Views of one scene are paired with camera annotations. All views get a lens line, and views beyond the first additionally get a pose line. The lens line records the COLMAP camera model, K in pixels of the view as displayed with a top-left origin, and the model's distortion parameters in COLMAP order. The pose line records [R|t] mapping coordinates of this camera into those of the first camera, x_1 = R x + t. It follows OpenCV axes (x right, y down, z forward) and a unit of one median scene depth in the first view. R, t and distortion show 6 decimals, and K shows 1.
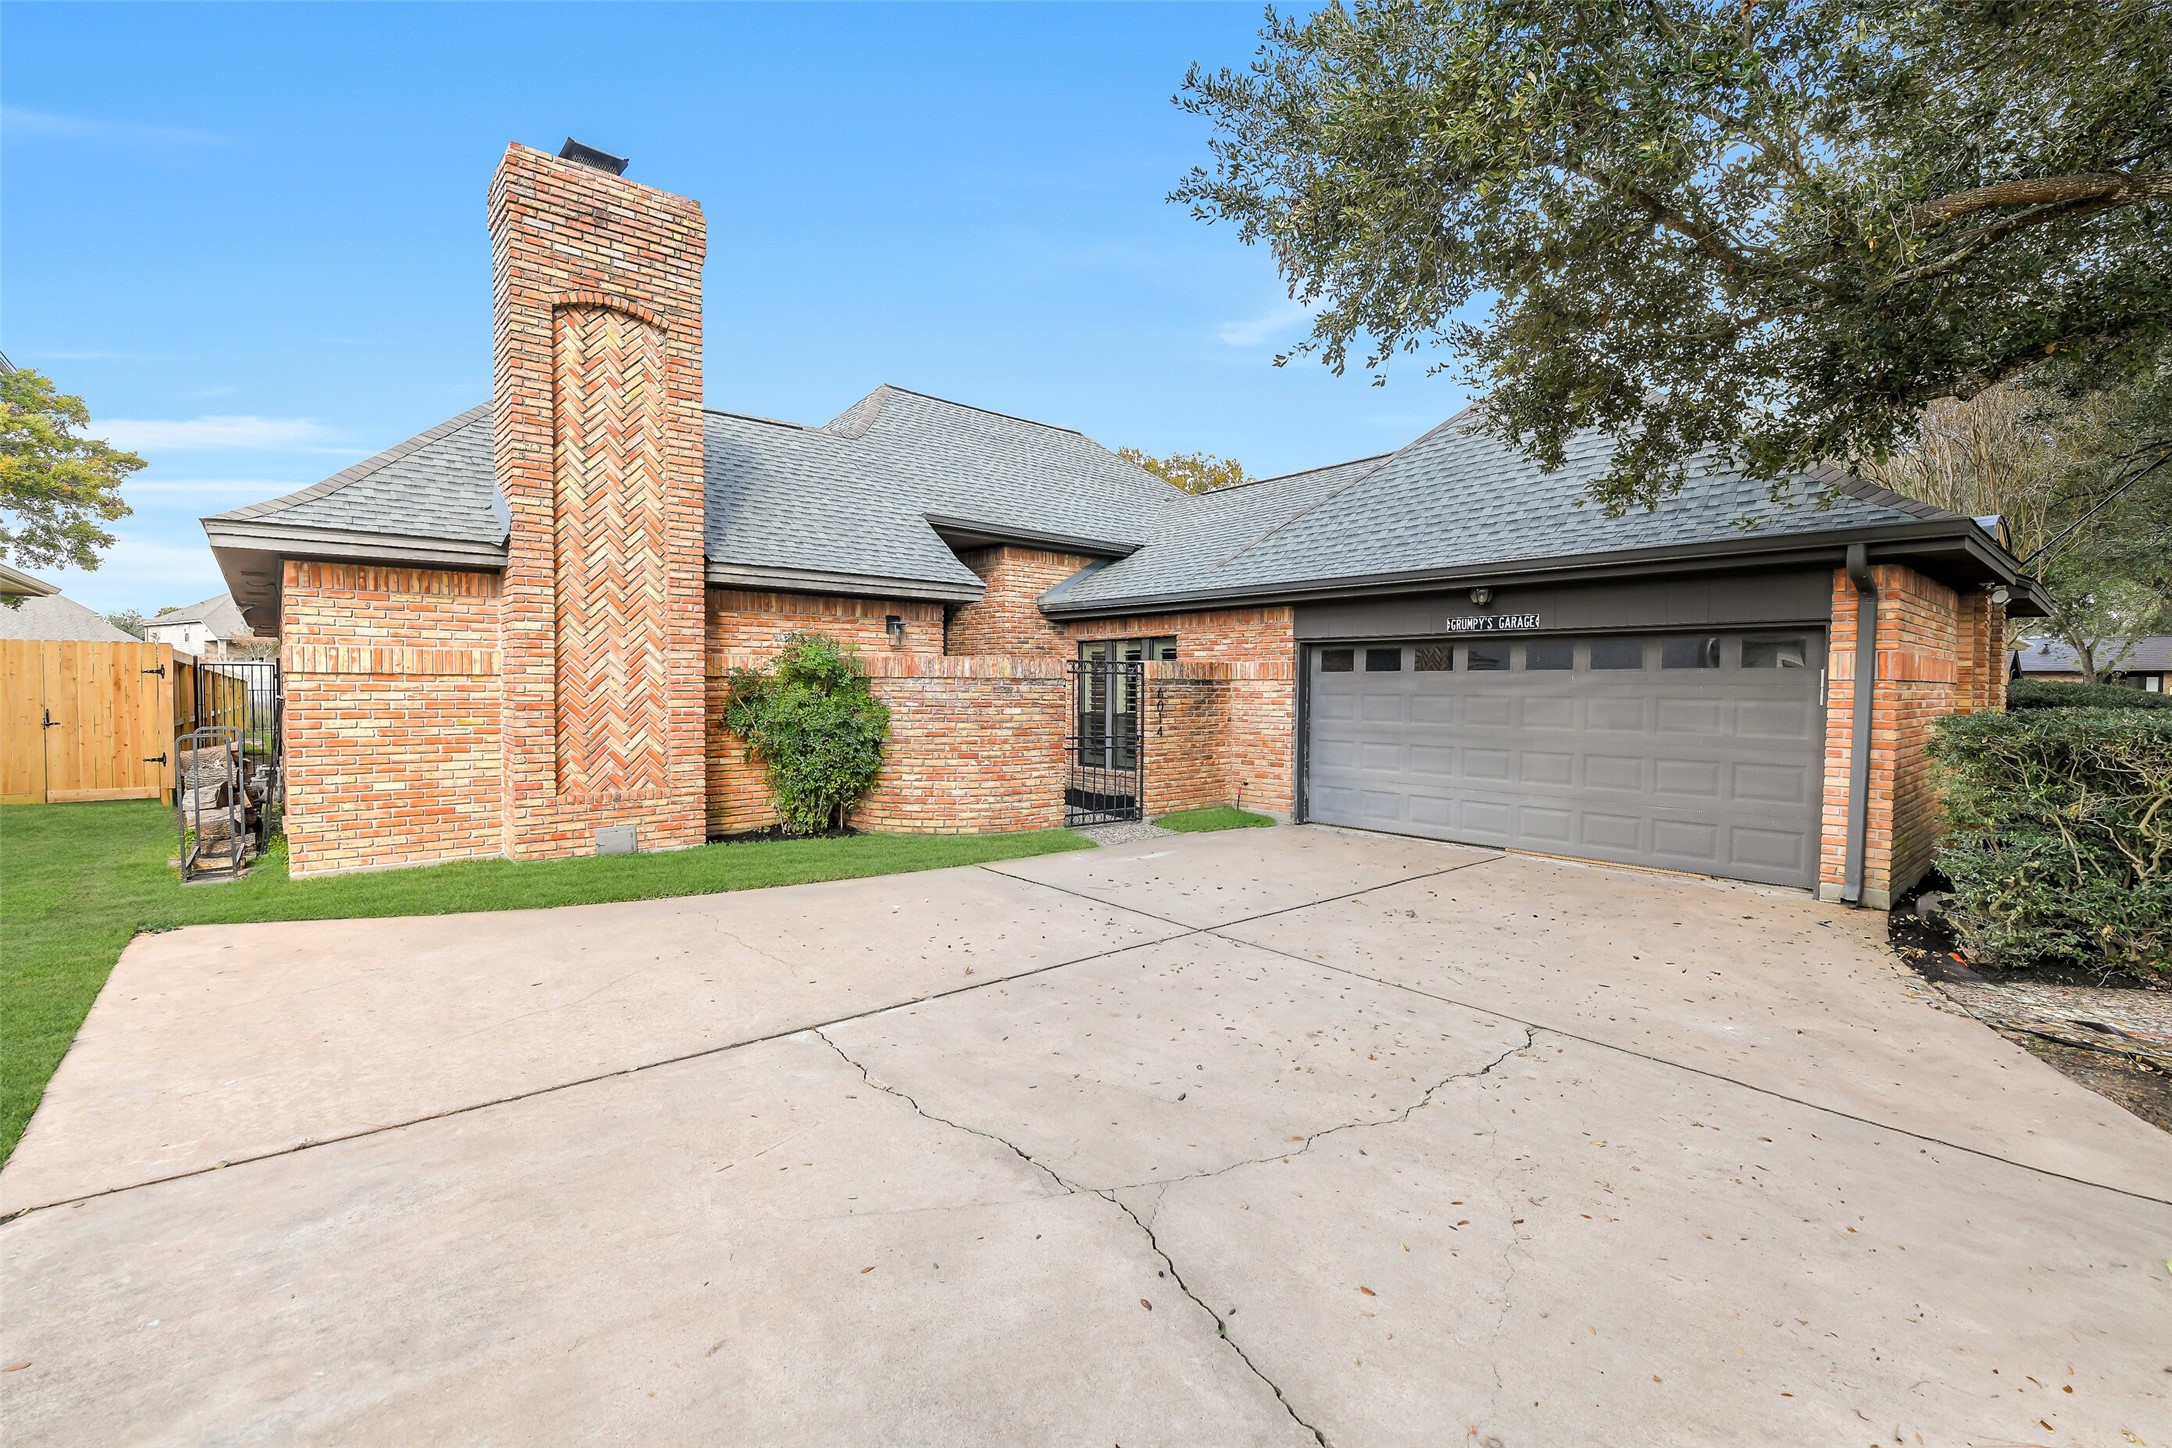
lens RADIAL K [[950.5, 0, 1085.9], [0, 950.5, 719.2], [0, 0, 1]] dist [-0.004298, -0.000312]
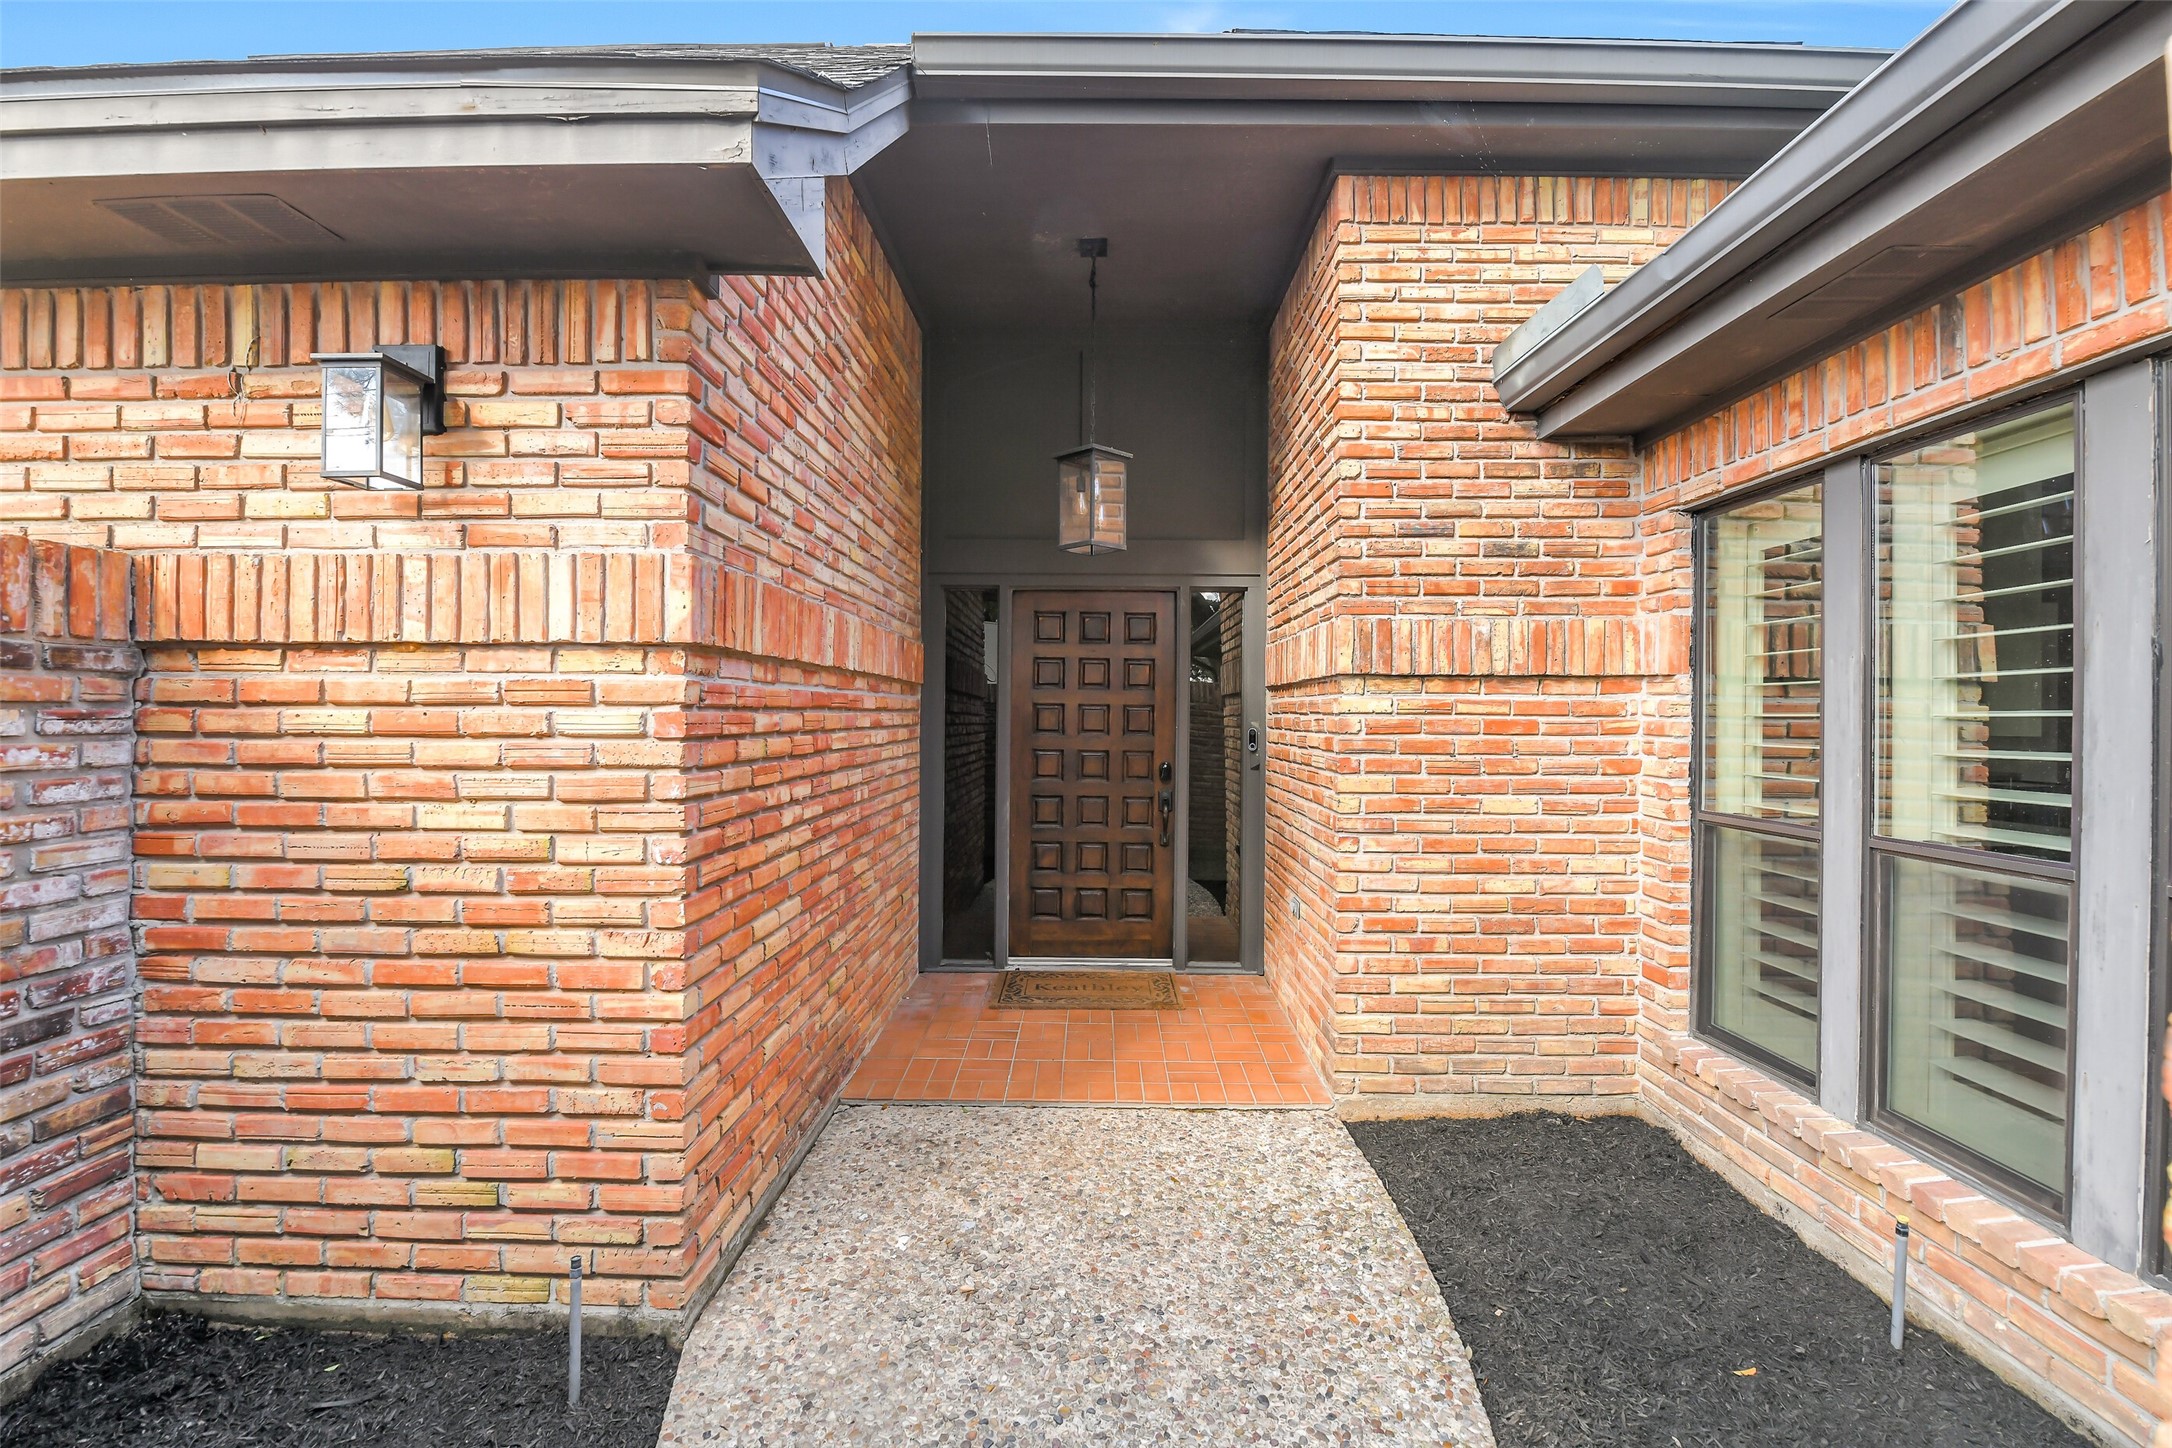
lens RADIAL K [[950.5, 0, 1091.2], [0, 950.5, 725.4], [0, 0, 1]] dist [-0.004298, -0.000312]
pose [[0.749359, 0.009367, -0.662098, 0.037083], [-0.029202, 0.999395, -0.018911, -0.019814], [0.661520, 0.033506, 0.749179, 0.737478]]
